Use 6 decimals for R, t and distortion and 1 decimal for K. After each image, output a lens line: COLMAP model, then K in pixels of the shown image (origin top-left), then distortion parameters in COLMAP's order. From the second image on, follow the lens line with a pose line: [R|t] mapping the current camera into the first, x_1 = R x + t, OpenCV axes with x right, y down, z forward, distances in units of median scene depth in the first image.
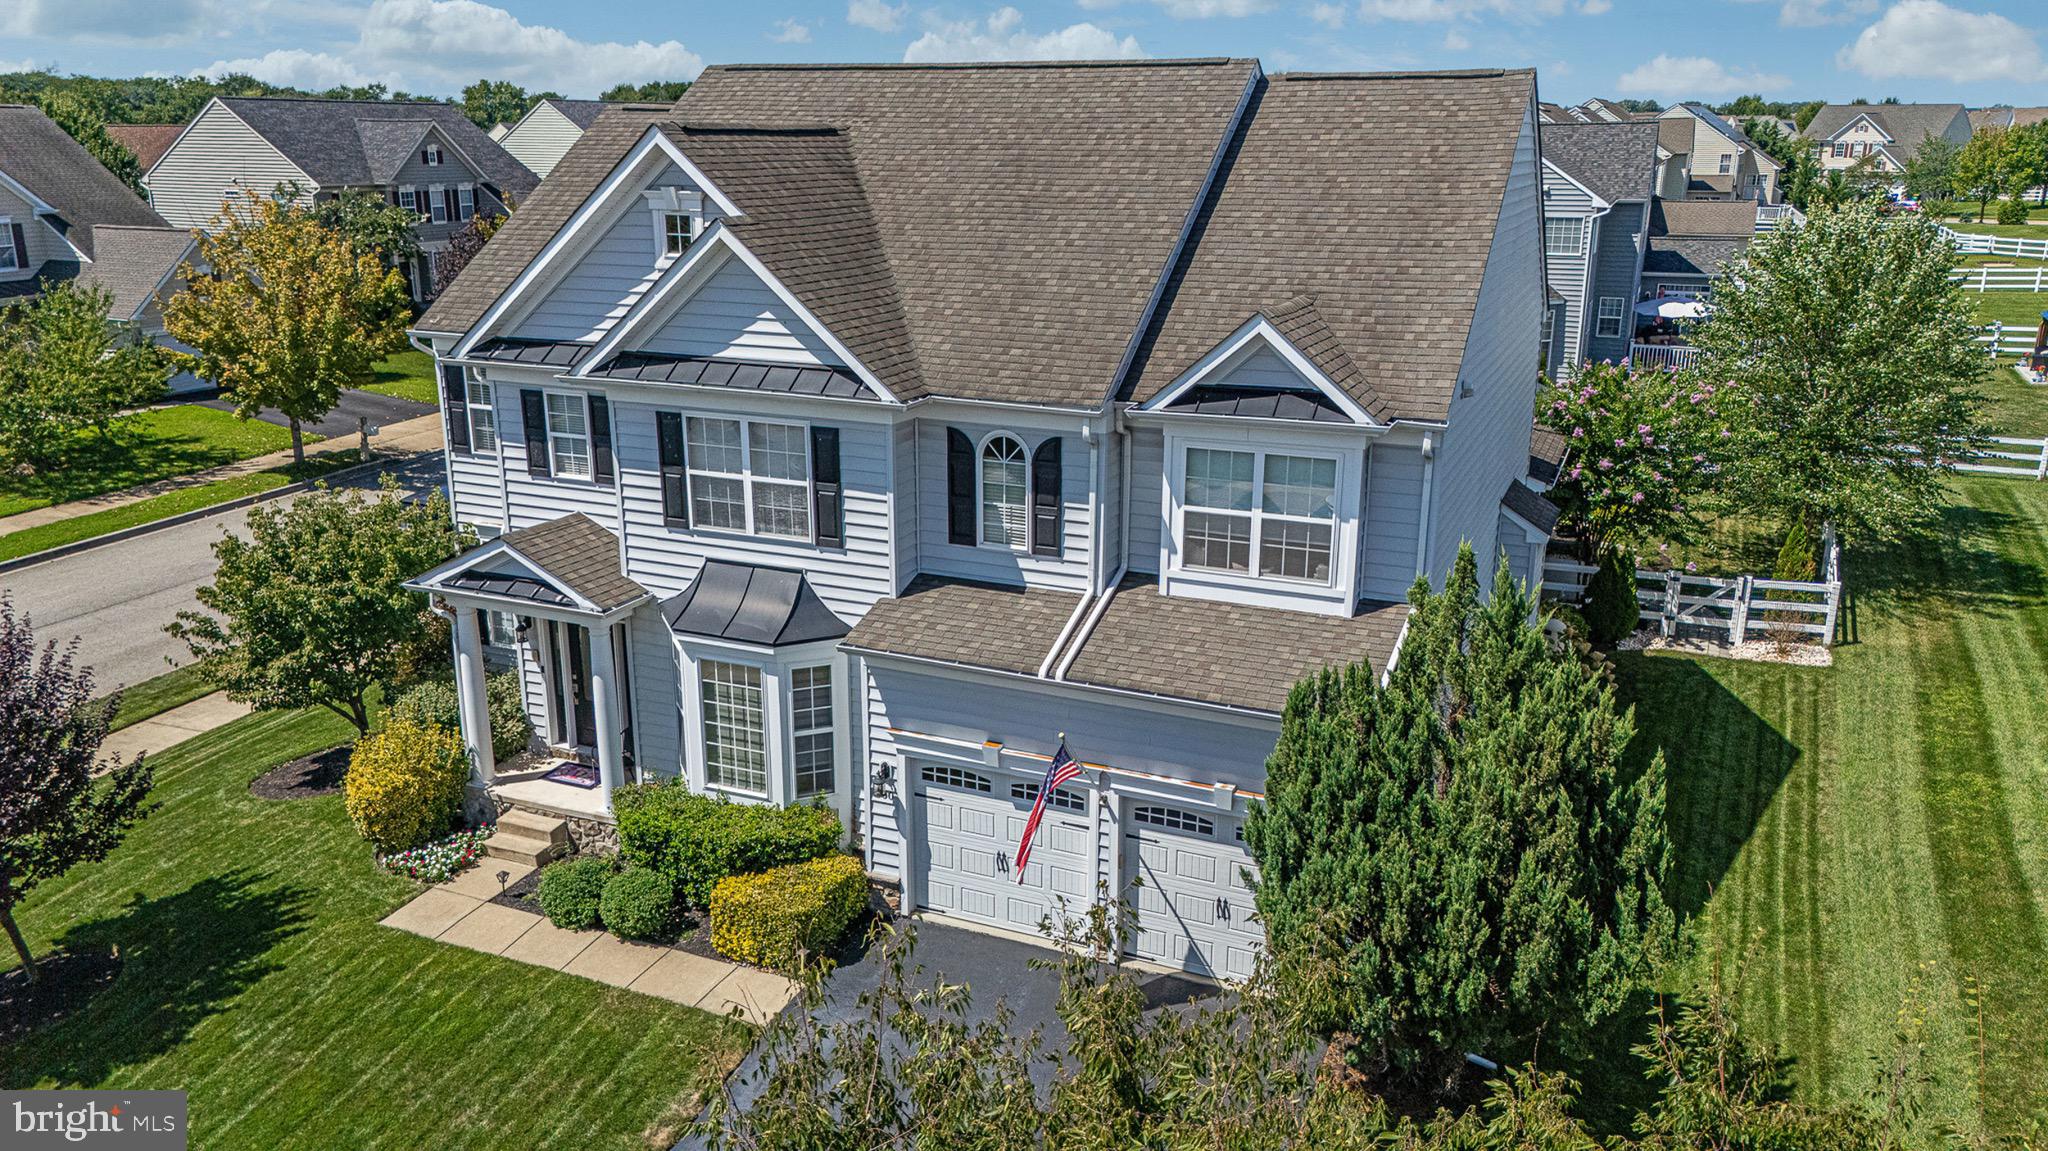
lens RADIAL K [[1504.6, 0, 1018.8], [0, 1504.6, 581.5], [0, 0, 1]] dist [0.061667, -0.050635]
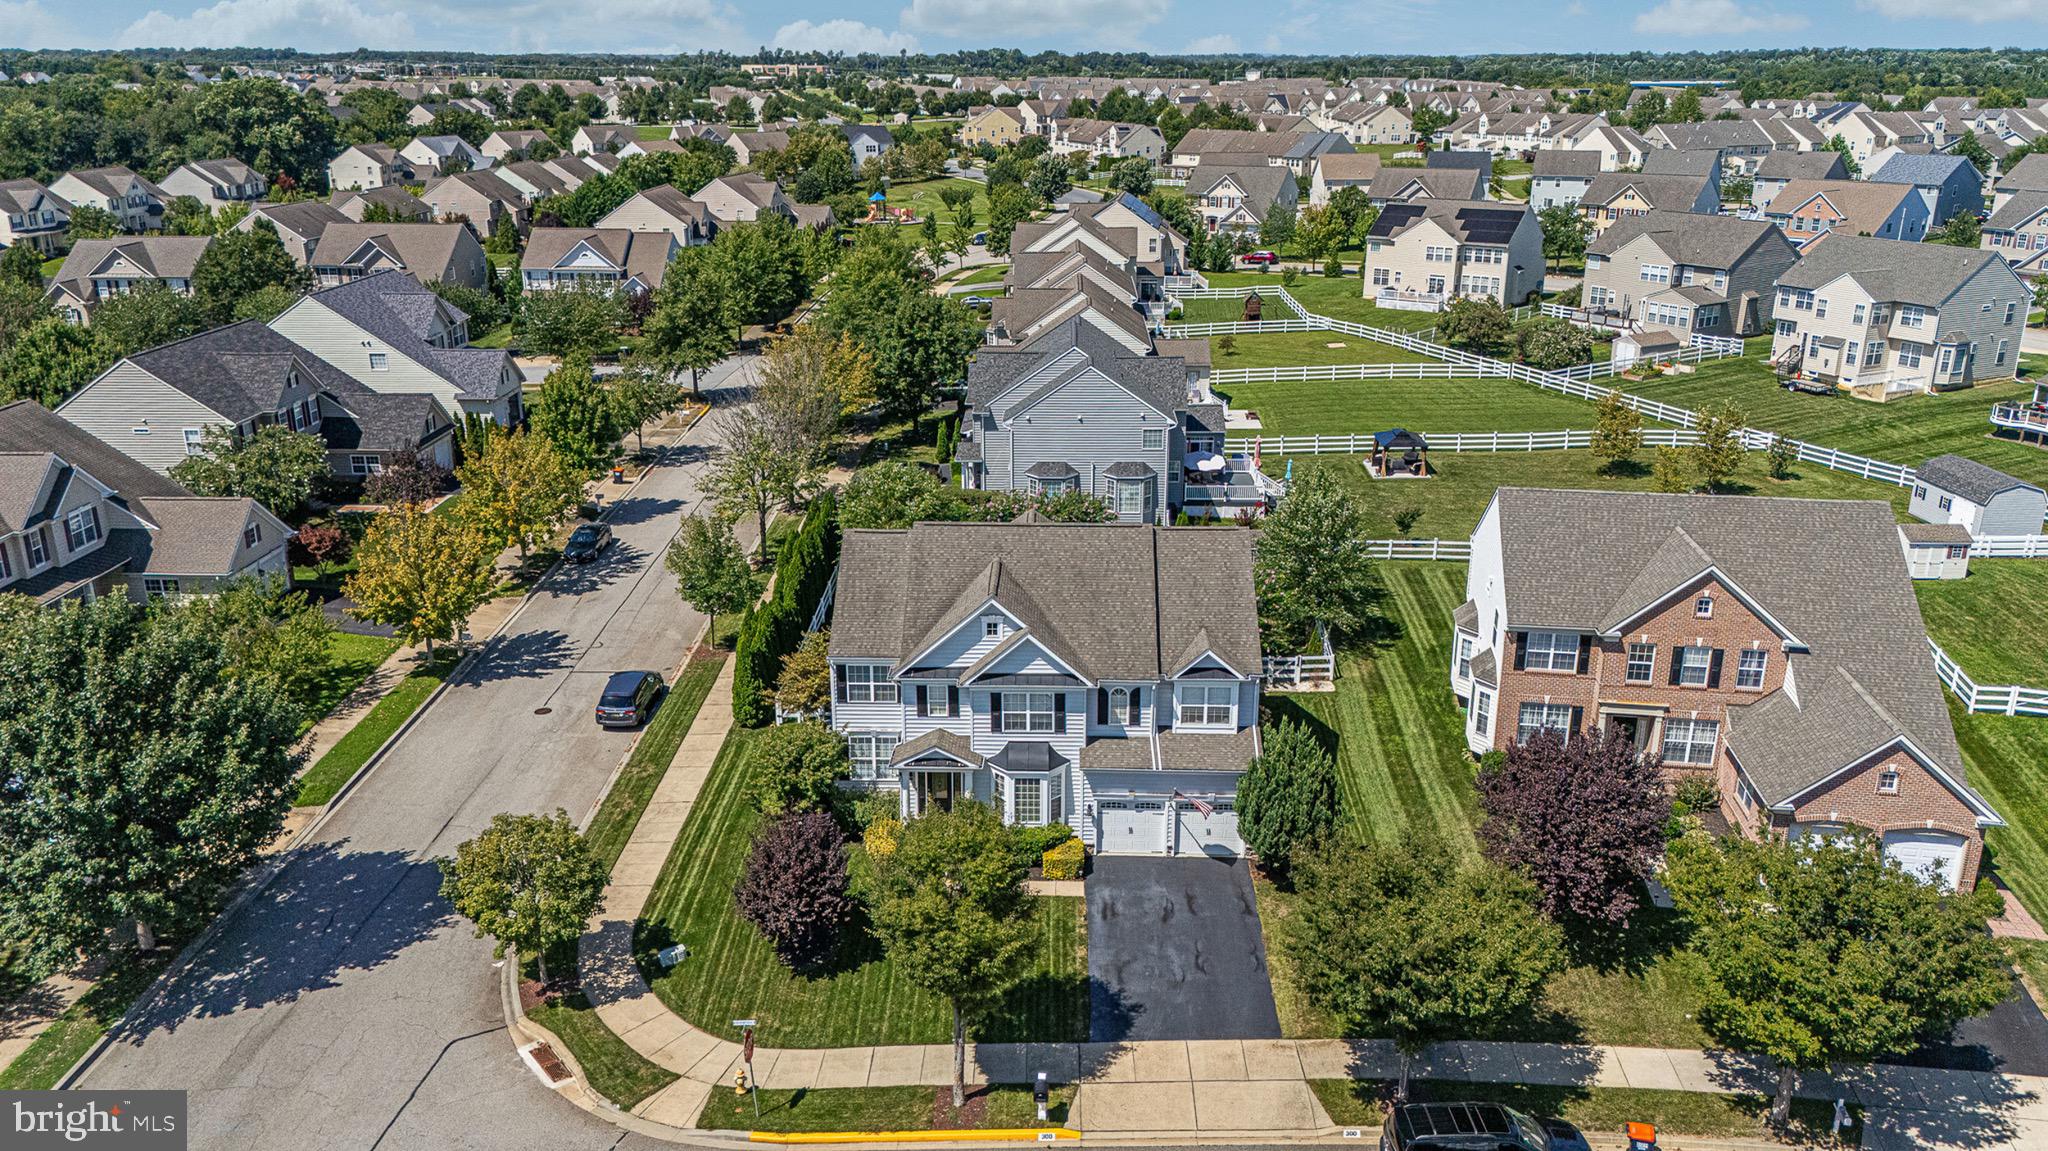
lens RADIAL K [[1504.6, 0, 1019.2], [0, 1504.6, 571.0], [0, 0, 1]] dist [0.061667, -0.050635]
pose [[0.927516, -0.122352, 0.353190, -1.153986], [0.110726, 0.992436, 0.053020, -0.481203], [-0.357005, -0.010070, 0.934048, -1.614284]]
